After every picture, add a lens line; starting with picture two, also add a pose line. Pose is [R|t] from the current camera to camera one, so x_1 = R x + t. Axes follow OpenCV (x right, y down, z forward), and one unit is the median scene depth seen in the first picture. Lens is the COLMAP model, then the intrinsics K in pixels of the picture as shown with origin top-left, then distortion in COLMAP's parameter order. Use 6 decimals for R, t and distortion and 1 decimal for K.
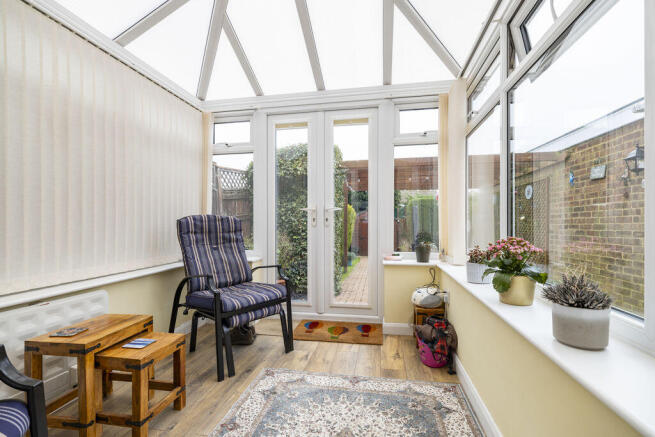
lens RADIAL K [[305.8, 0, 327.5], [0, 305.8, 221.3], [0, 0, 1]] dist [0.003384, 0.001089]
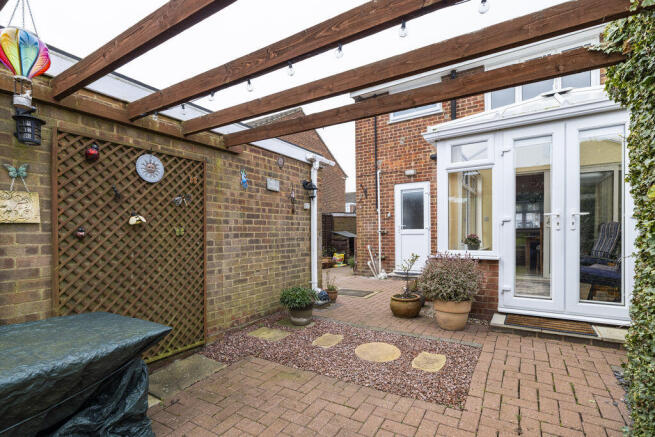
lens RADIAL K [[305.8, 0, 340.4], [0, 305.8, 239.4], [0, 0, 1]] dist [0.003384, 0.001089]
pose [[-0.937941, 0.007441, 0.346714, 0.262005], [0.010351, 0.999925, 0.006542, 0.028265], [-0.346640, 0.009725, -0.937948, 1.835088]]
